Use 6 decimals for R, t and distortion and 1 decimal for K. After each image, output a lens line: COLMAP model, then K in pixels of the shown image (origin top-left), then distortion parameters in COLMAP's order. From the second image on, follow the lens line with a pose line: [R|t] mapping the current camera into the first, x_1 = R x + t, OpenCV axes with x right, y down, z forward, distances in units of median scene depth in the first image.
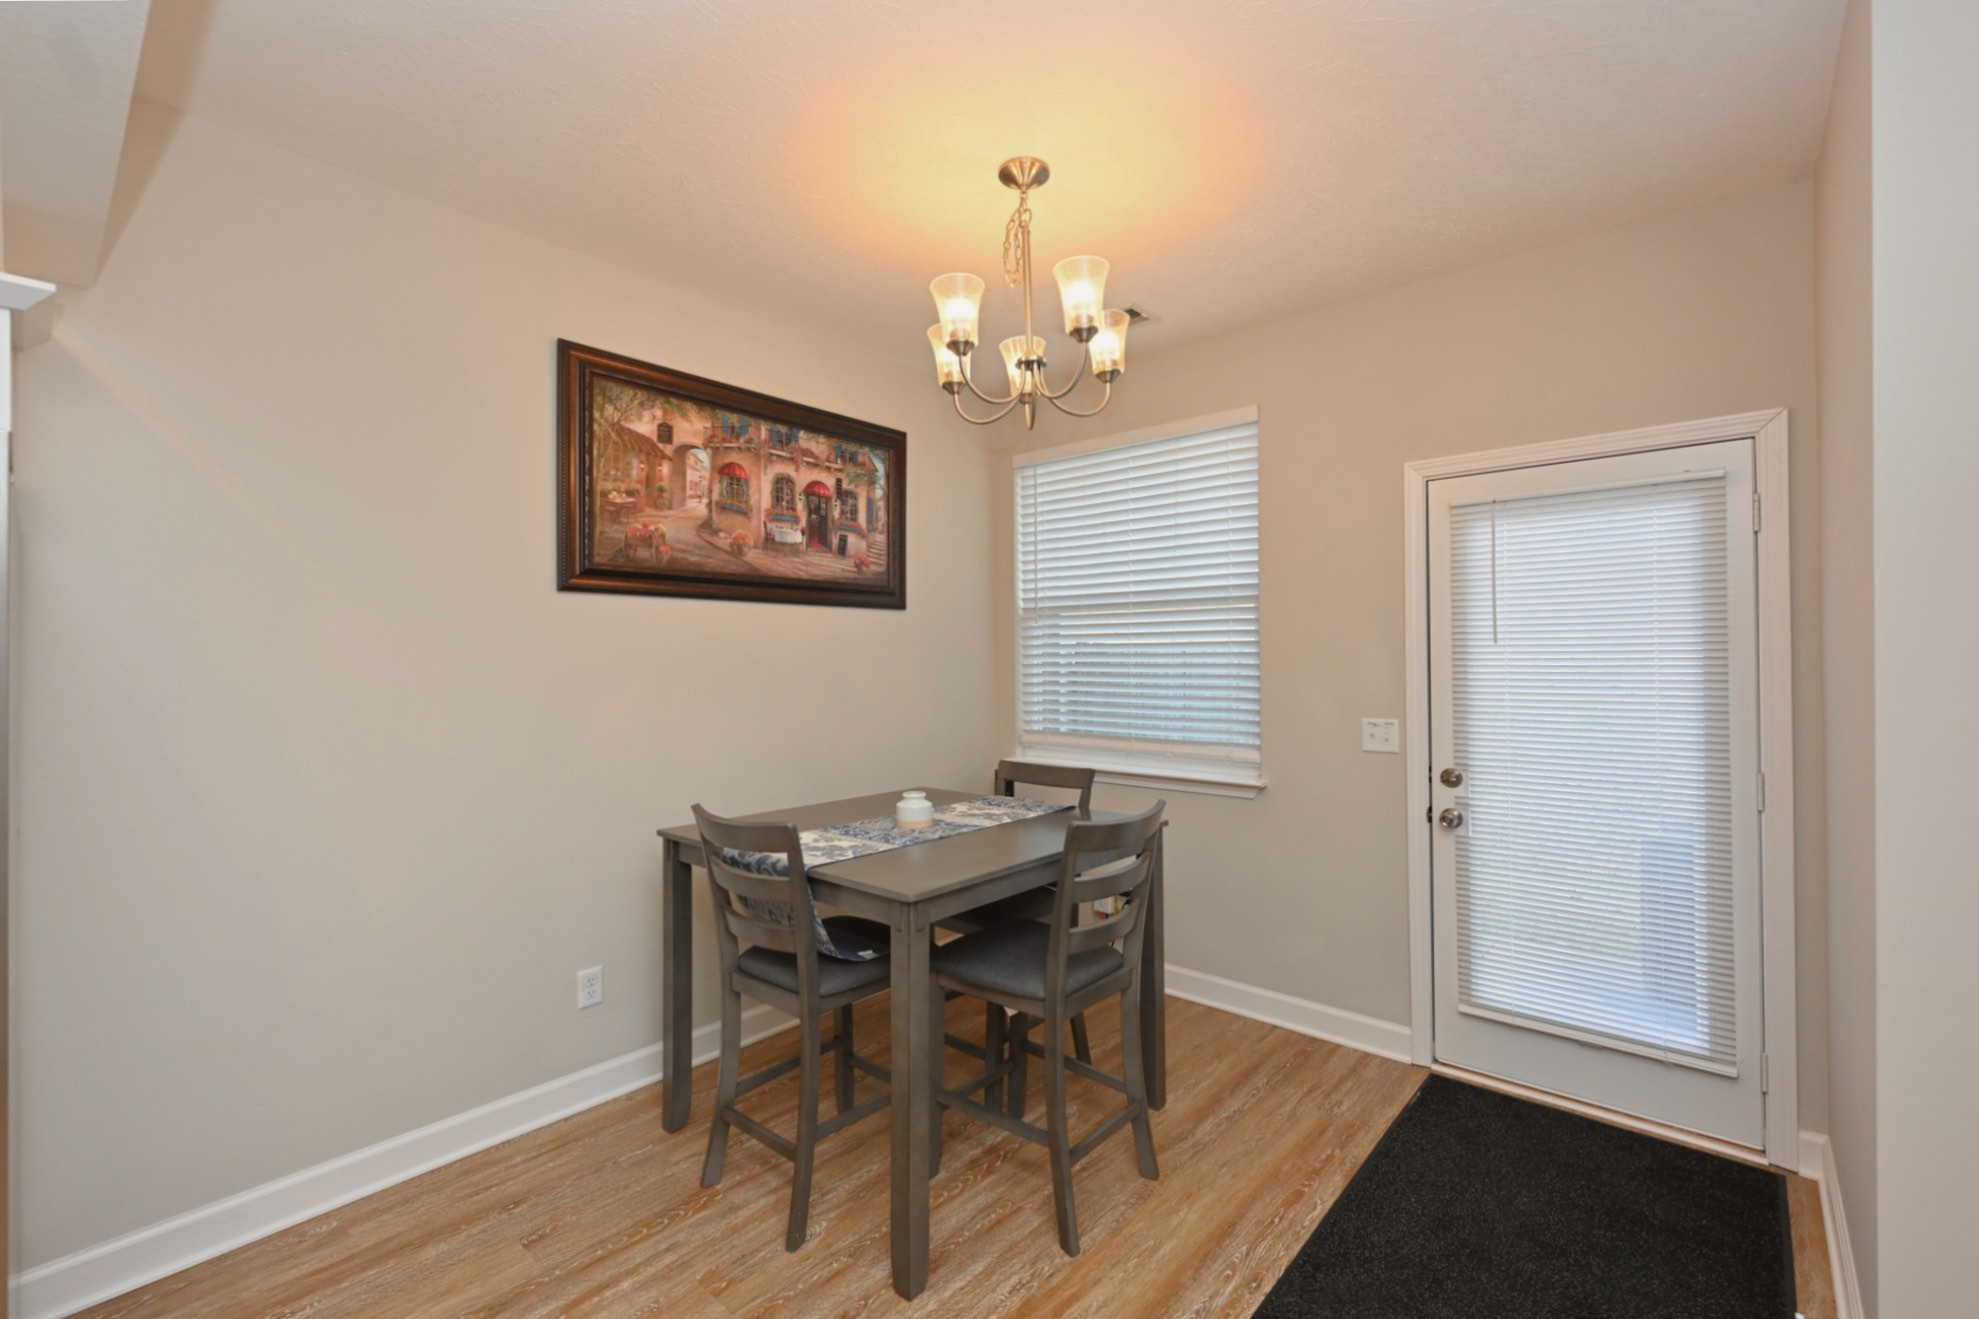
lens RADIAL K [[812.9, 0, 992.6], [0, 812.9, 659.9], [0, 0, 1]] dist [-0.001588, 0.000474]
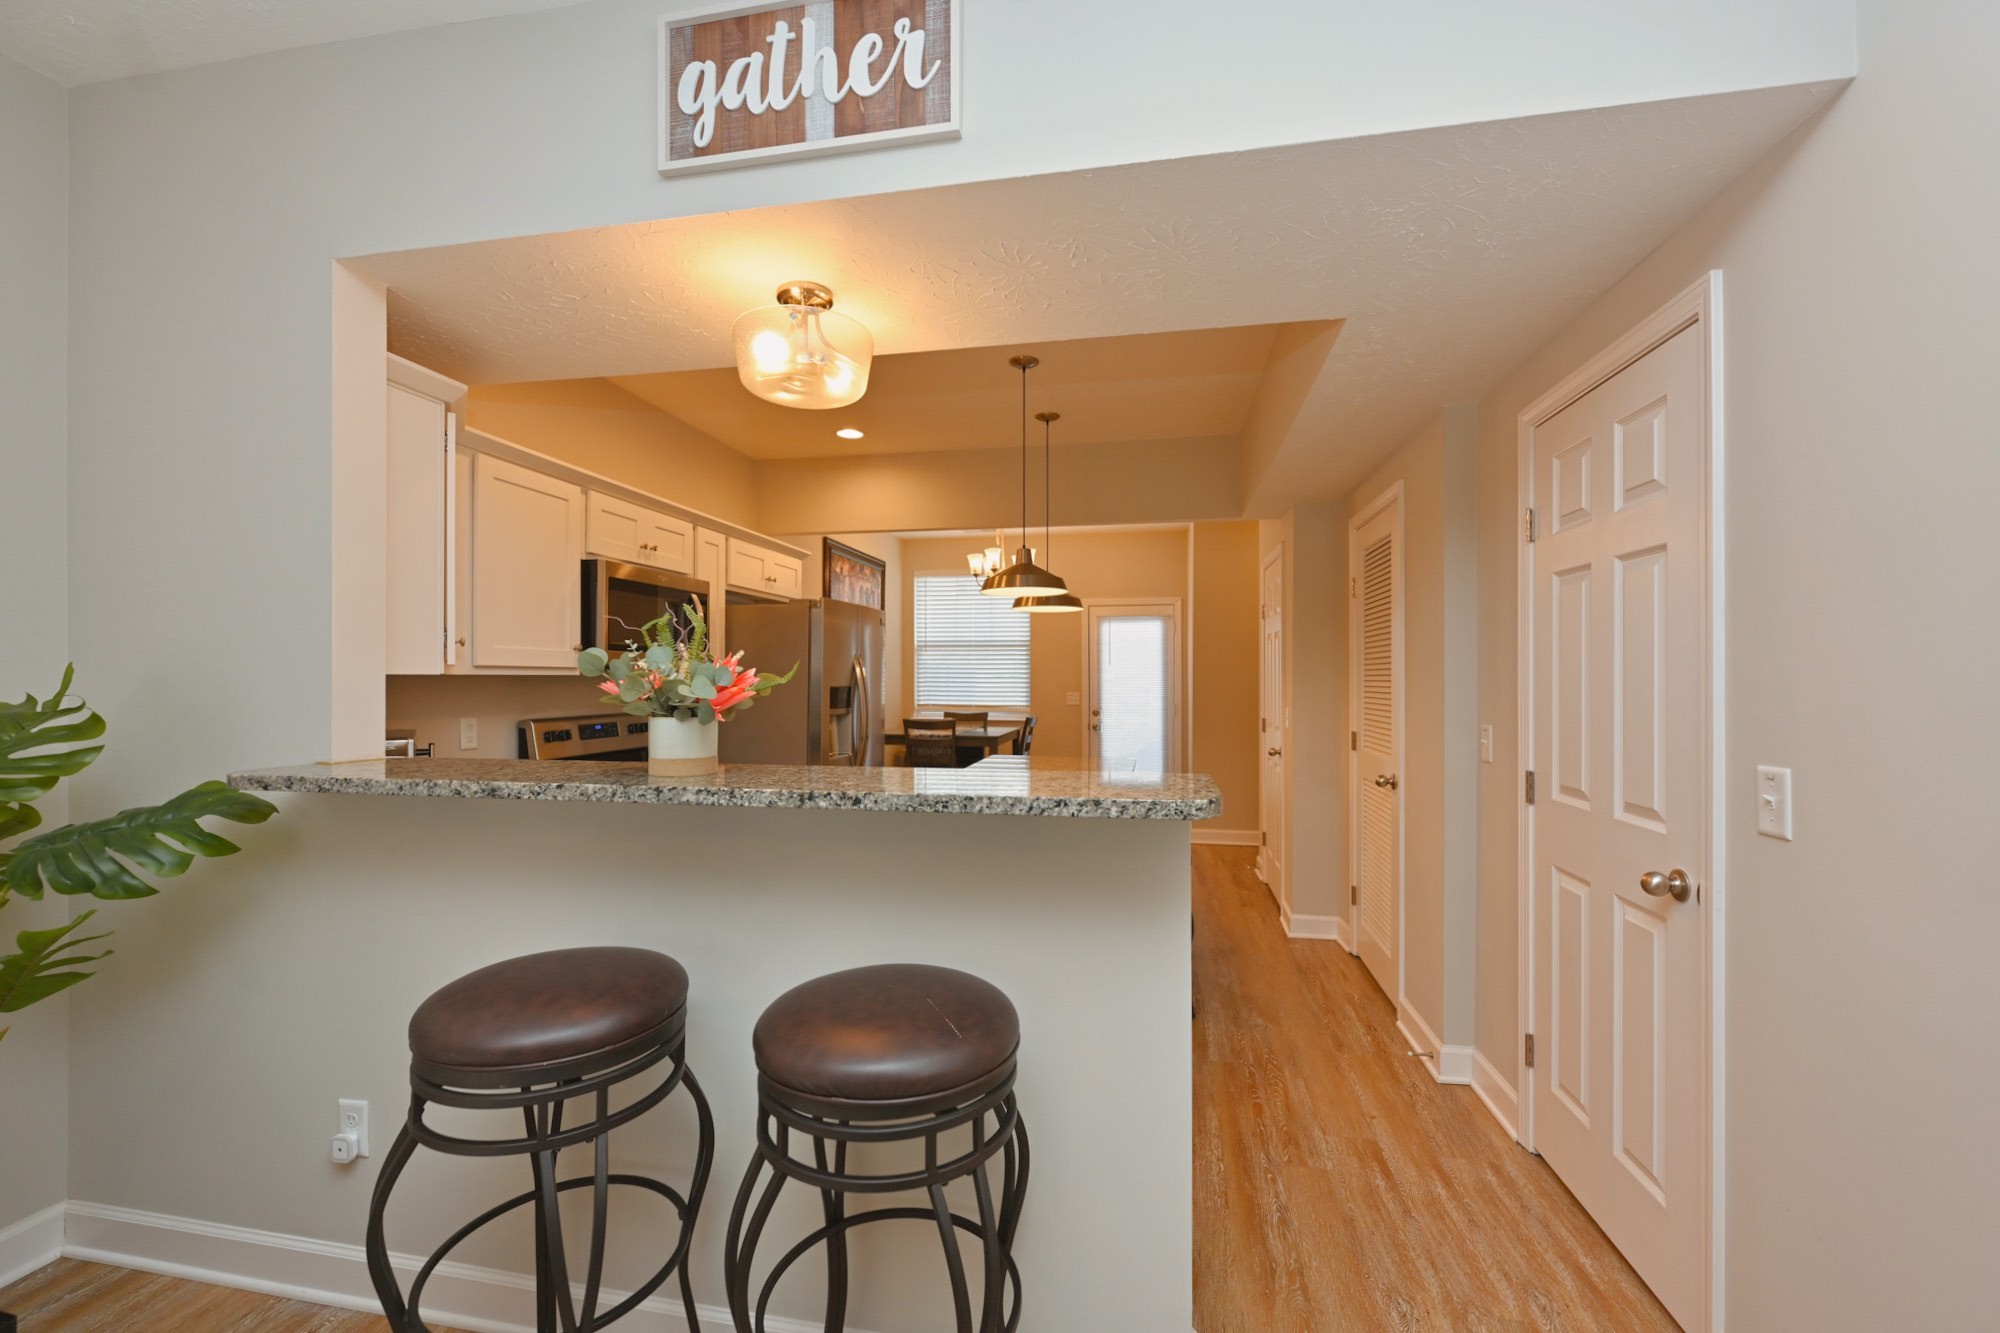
lens RADIAL K [[800.5, 0, 1006.1], [0, 800.5, 679.7], [0, 0, 1]] dist [-0.003900, 0.000910]
pose [[0.855348, 0.001586, 0.518052, -0.830105], [-0.002140, 0.999998, 0.000471, 0.023102], [-0.518050, -0.001511, 0.855349, -0.854020]]
